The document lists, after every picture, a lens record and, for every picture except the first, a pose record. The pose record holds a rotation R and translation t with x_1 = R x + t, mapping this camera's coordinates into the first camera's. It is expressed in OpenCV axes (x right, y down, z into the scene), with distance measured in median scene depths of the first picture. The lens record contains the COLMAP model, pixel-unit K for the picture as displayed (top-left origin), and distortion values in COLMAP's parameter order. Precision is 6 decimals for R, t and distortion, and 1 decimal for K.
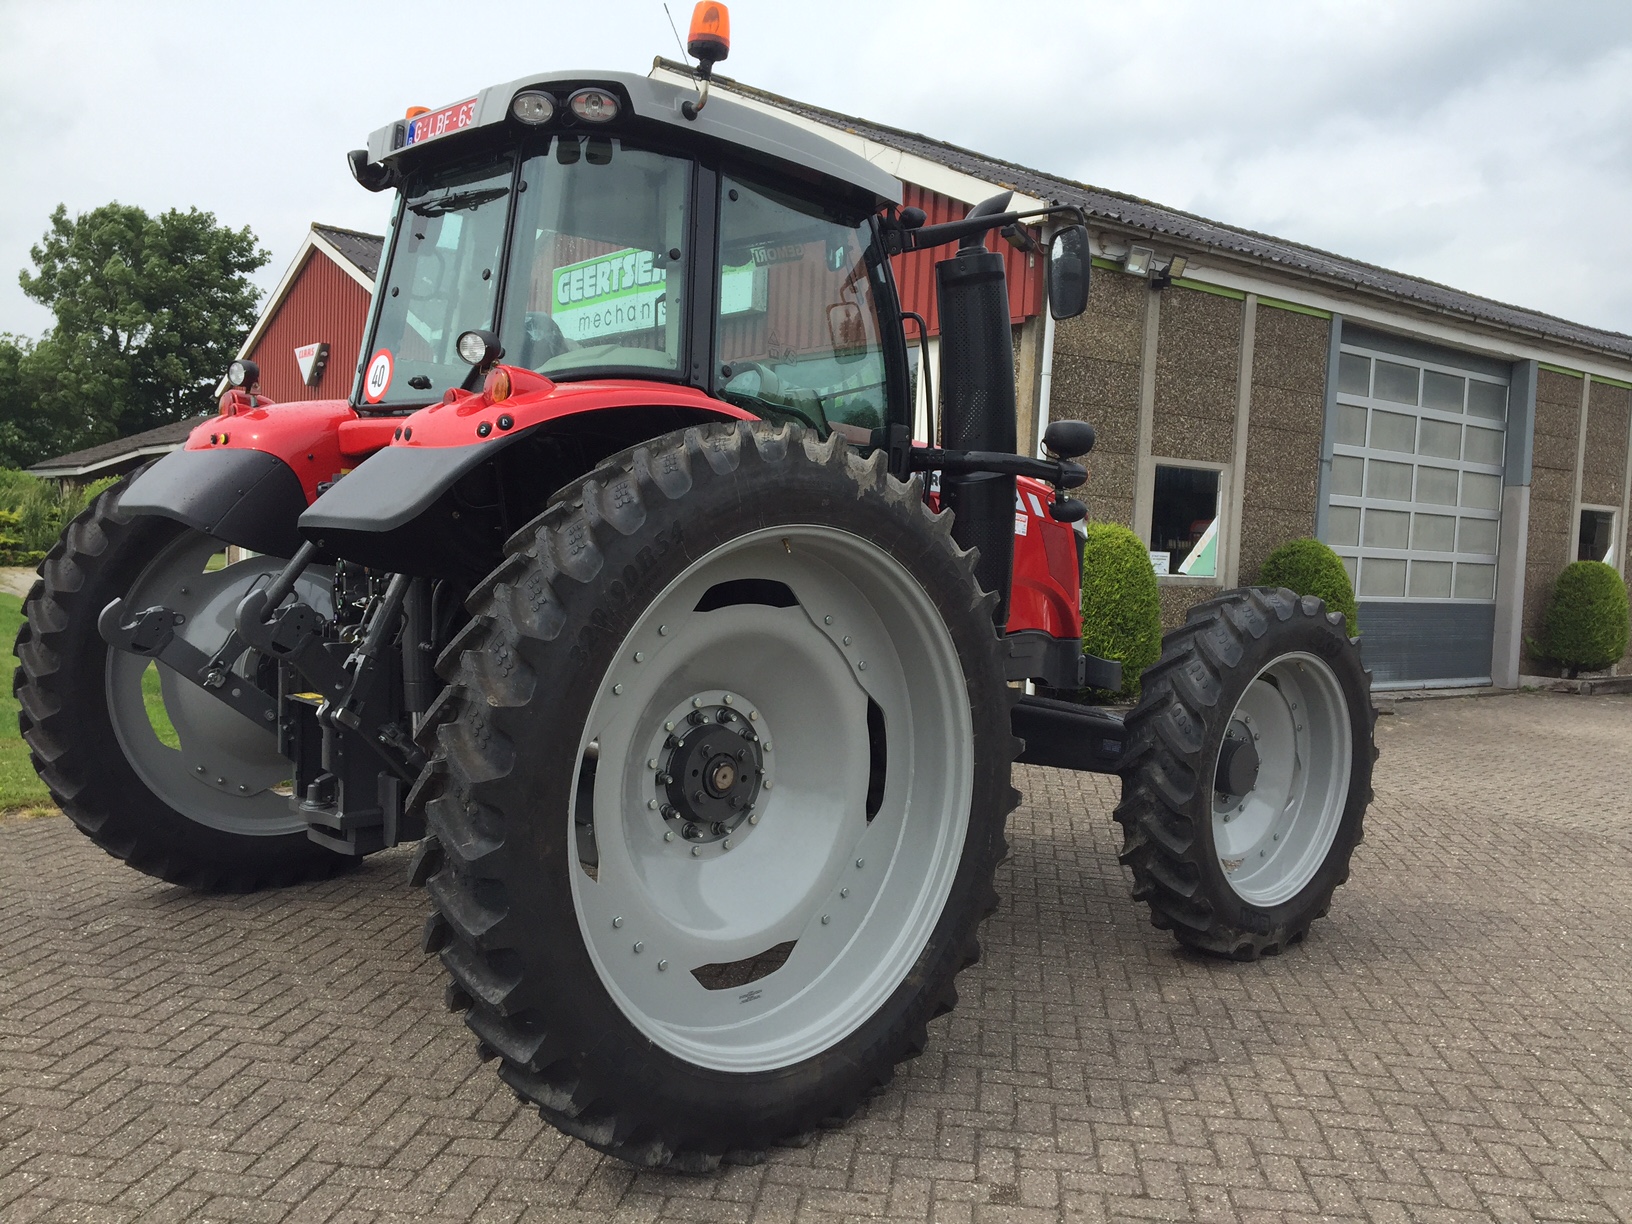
lens RADIAL K [[1375.3, 0, 824.2], [0, 1375.3, 613.5], [0, 0, 1]] dist [0.063949, -0.085965]
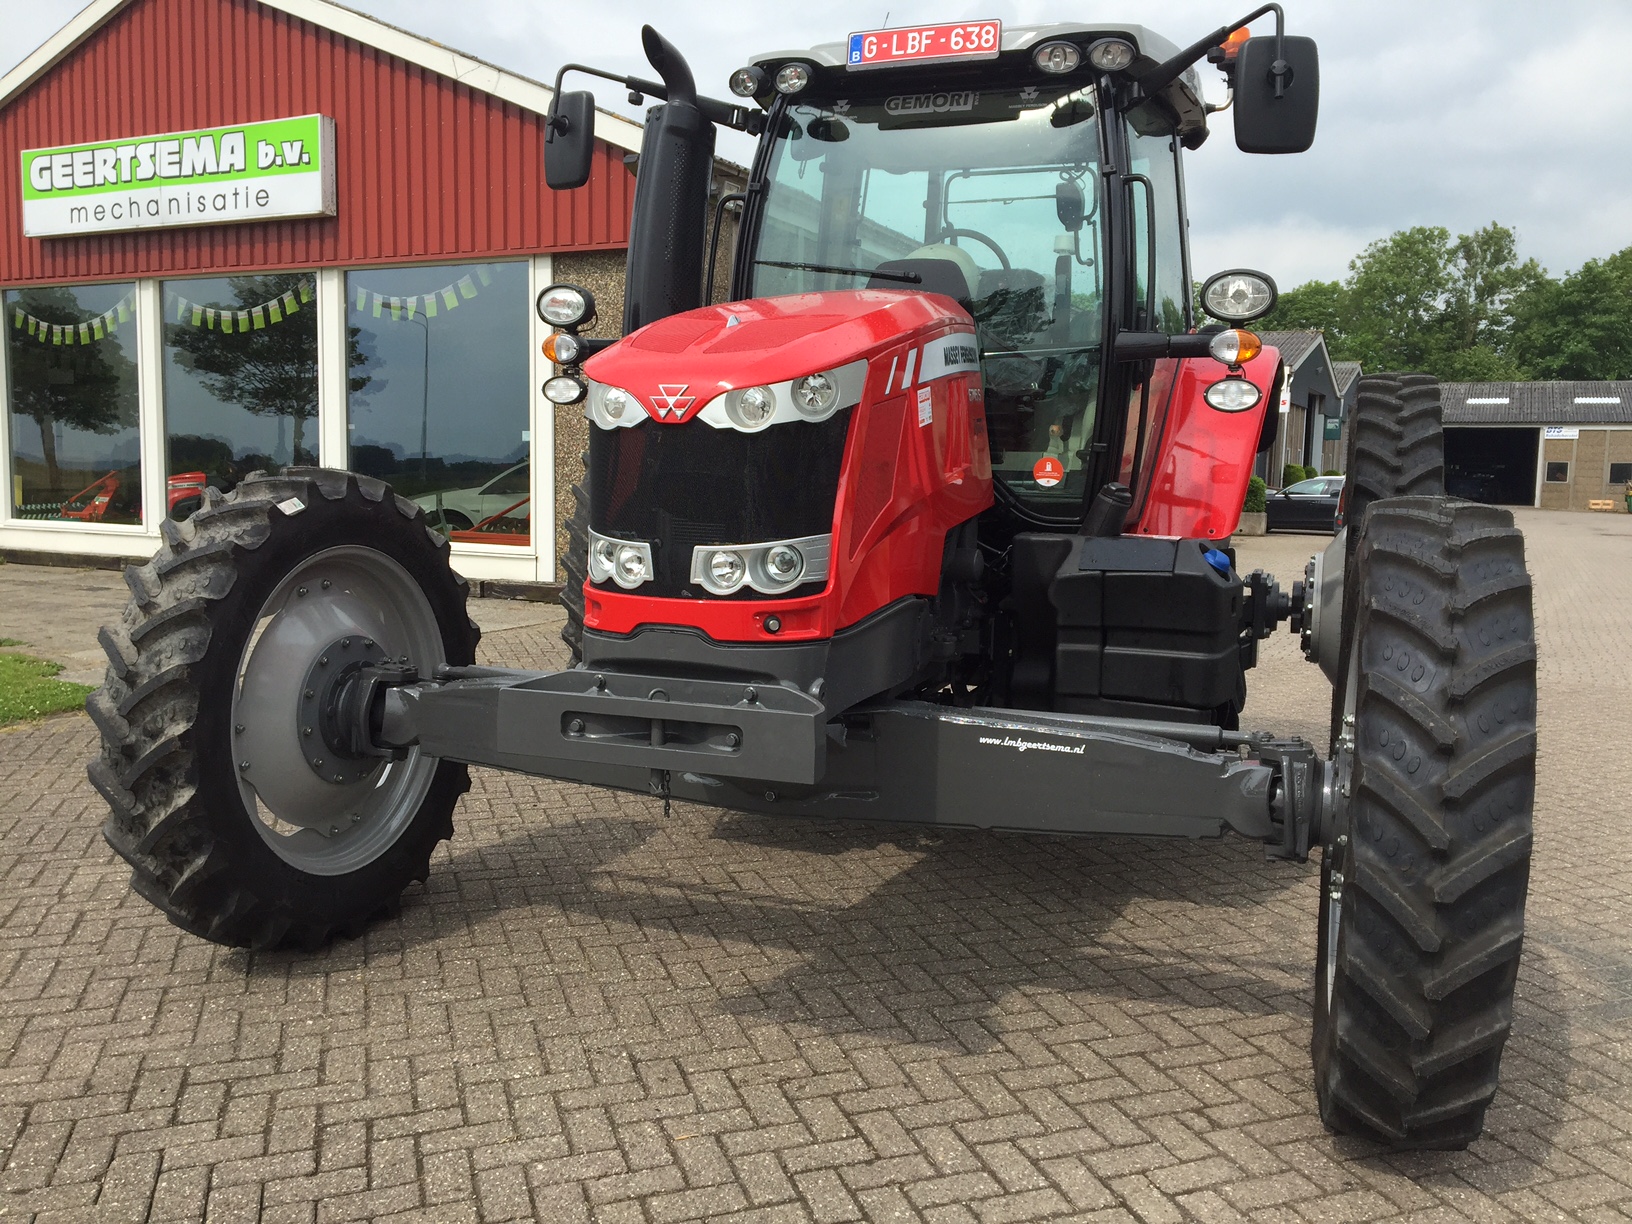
lens RADIAL K [[1375.3, 0, 827.5], [0, 1375.3, 599.4], [0, 0, 1]] dist [0.063949, -0.085965]
pose [[0.896145, -0.070241, 0.438167, -0.204599], [0.045030, 0.996690, 0.067680, 0.002826], [-0.441471, -0.040920, 0.896342, -0.062538]]
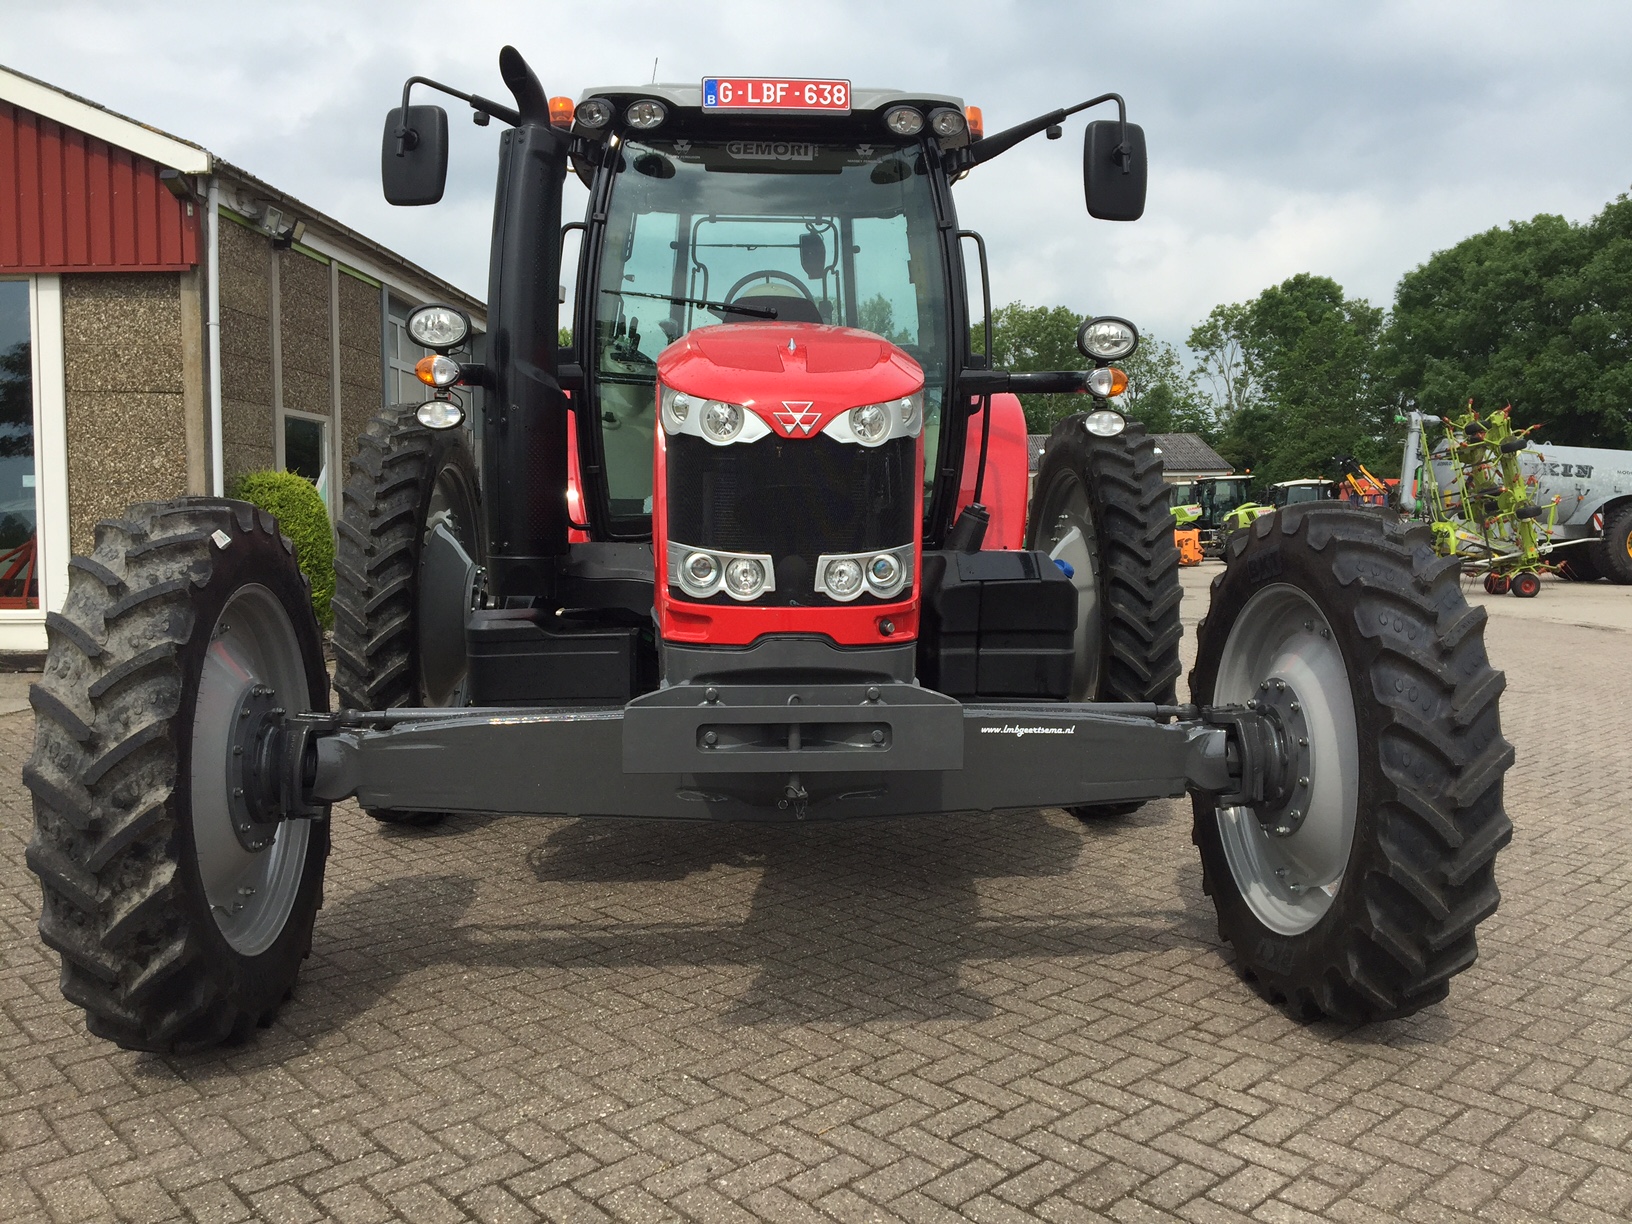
lens RADIAL K [[1375.3, 0, 828.2], [0, 1375.3, 605.6], [0, 0, 1]] dist [0.063949, -0.085965]
pose [[0.641254, -0.092435, 0.761741, -0.307673], [0.071944, 0.995587, 0.060248, 0.002804], [-0.763949, 0.016168, 0.645075, -0.001108]]
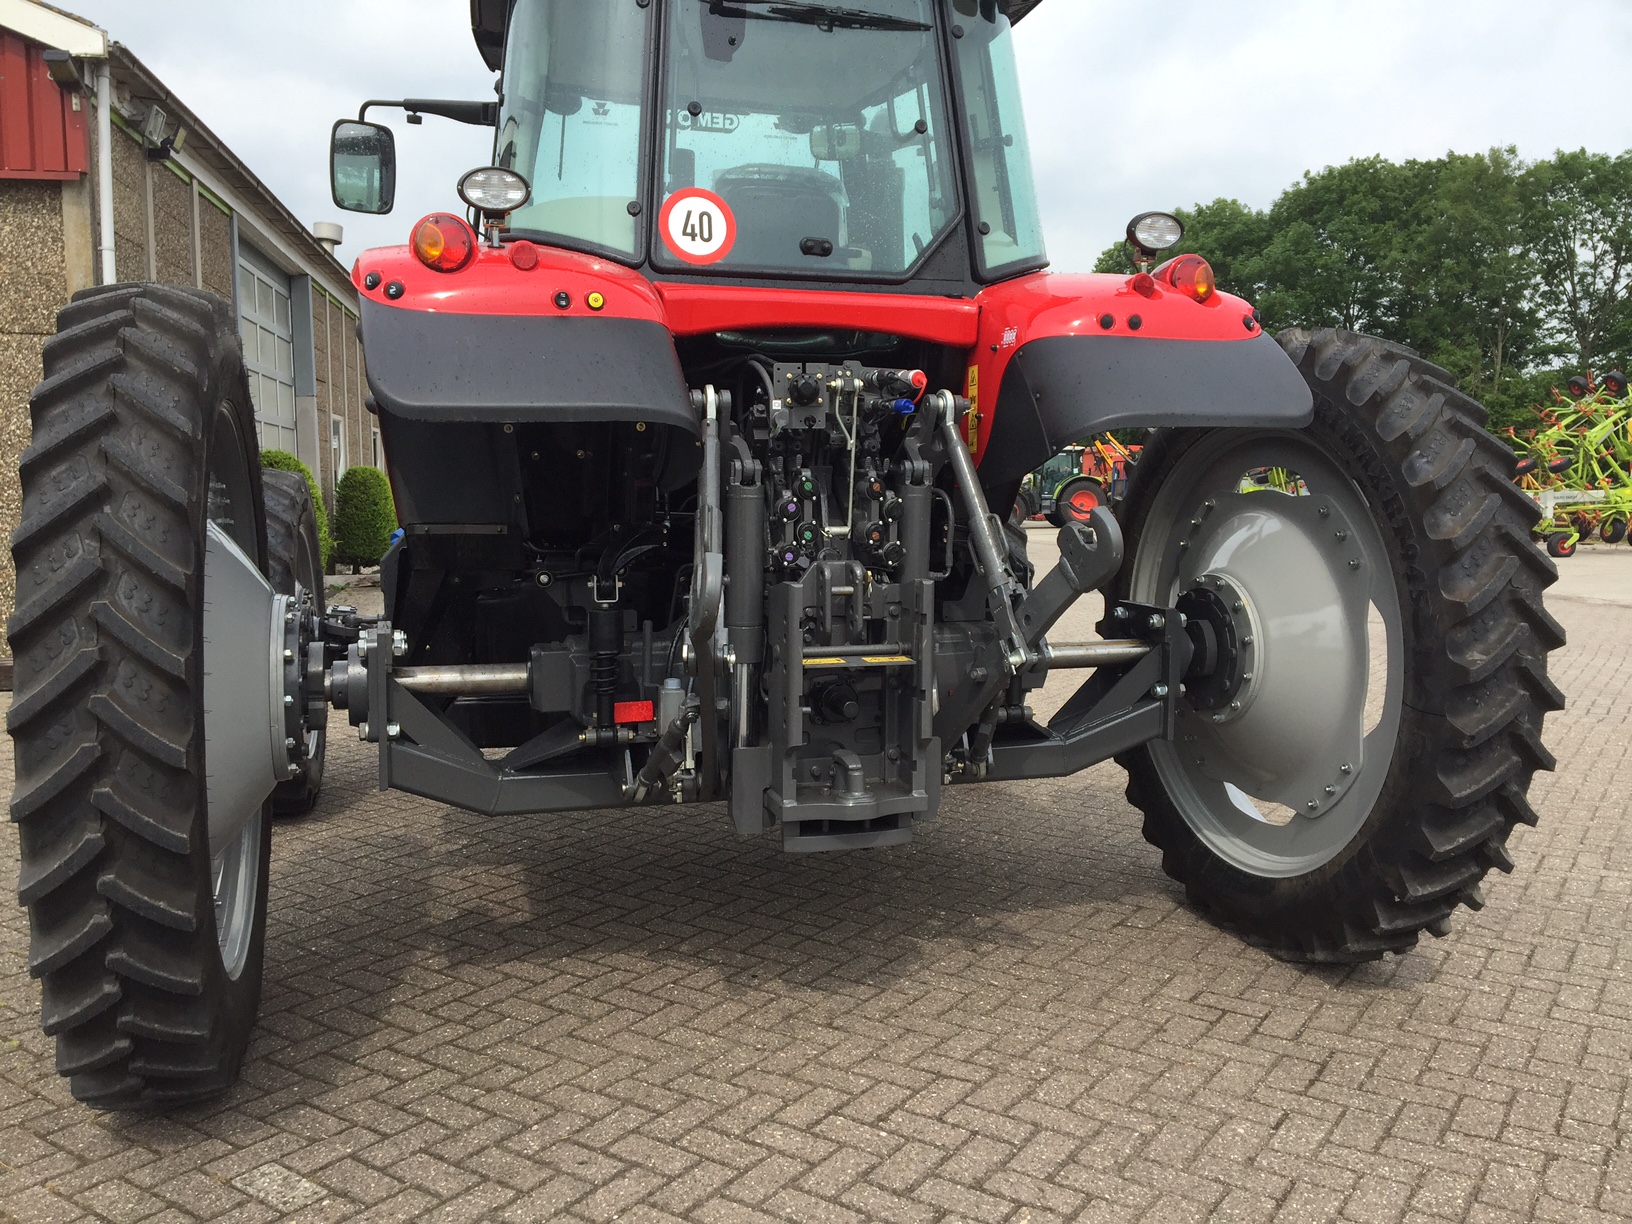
lens RADIAL K [[1375.3, 0, 826.0], [0, 1375.3, 606.3], [0, 0, 1]] dist [0.063949, -0.085965]
pose [[0.448831, -0.125934, 0.884698, -0.353231], [0.075301, 0.991829, 0.102981, -0.016168], [-0.890438, 0.020397, 0.454647, 0.227832]]
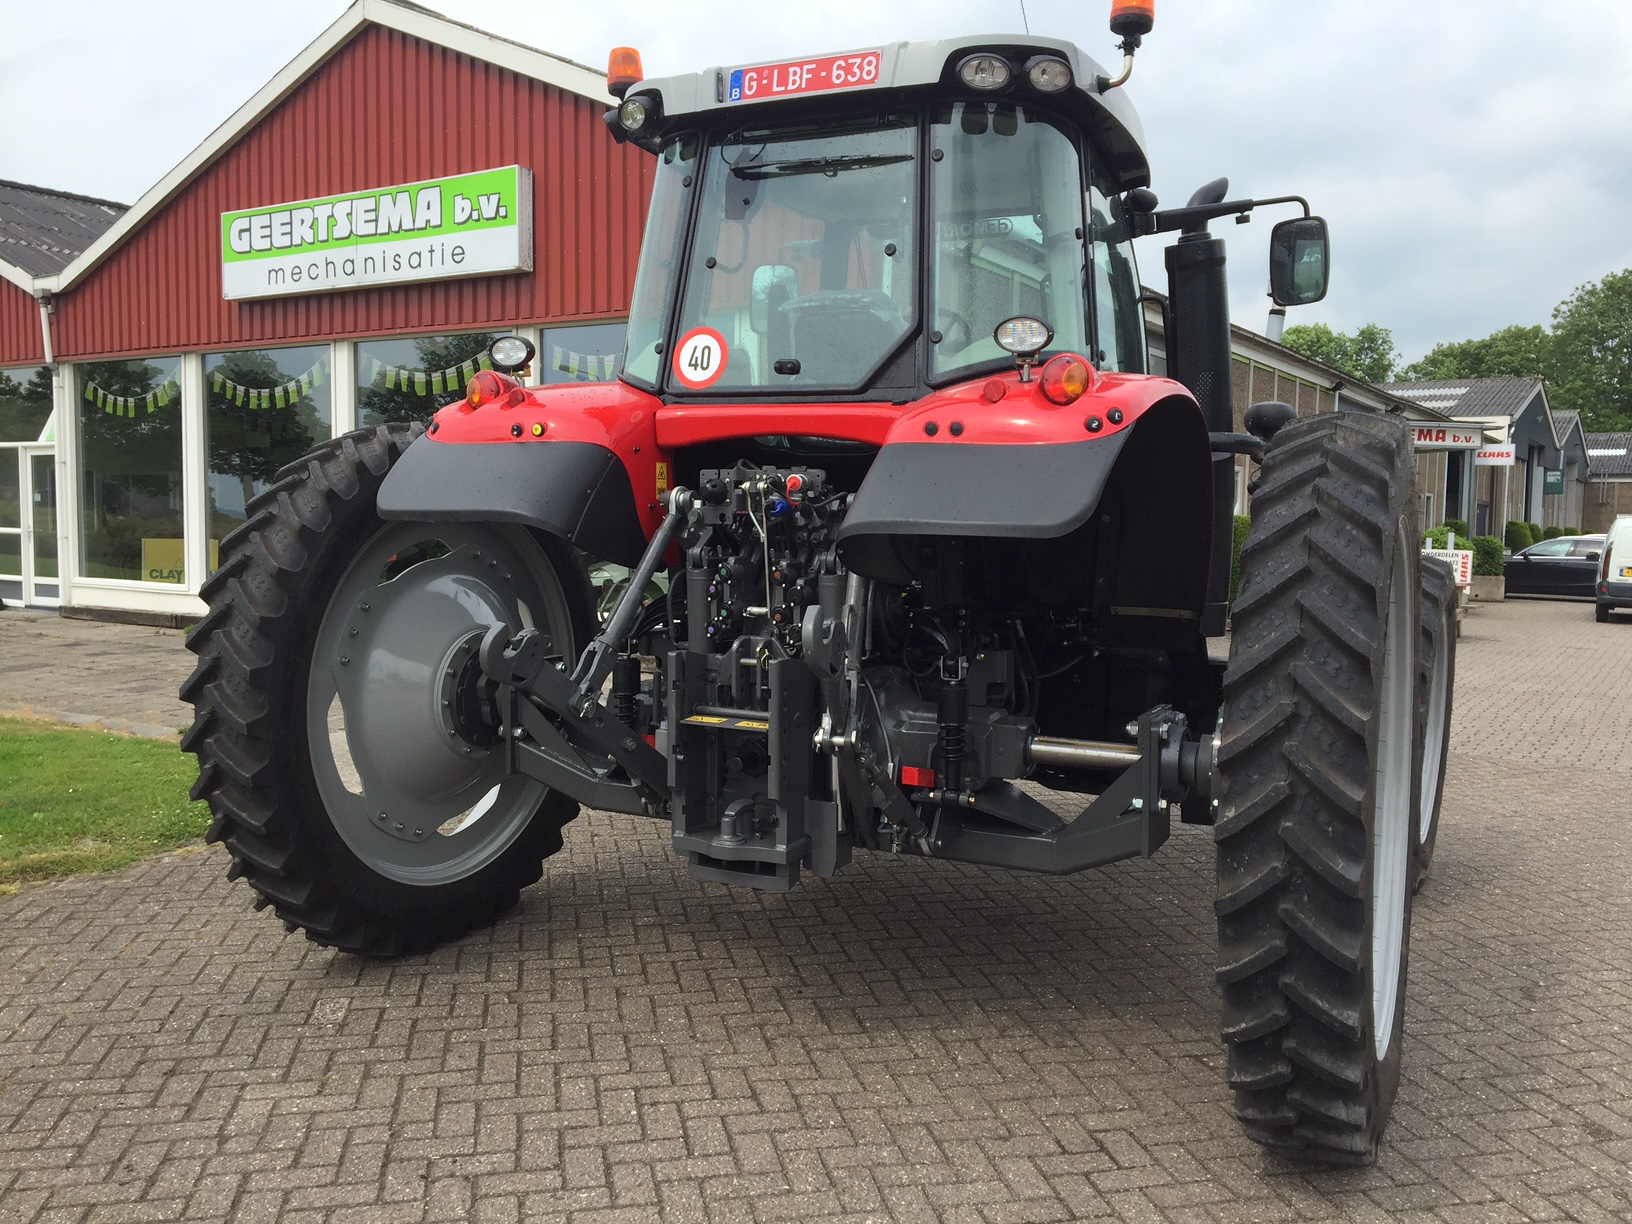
lens RADIAL K [[1375.3, 0, 824.7], [0, 1375.3, 619.2], [0, 0, 1]] dist [0.063949, -0.085965]
pose [[0.941357, -0.052752, 0.333264, -0.204109], [0.042389, 0.998367, 0.038298, -0.012507], [-0.334740, -0.021925, 0.942055, 0.049198]]
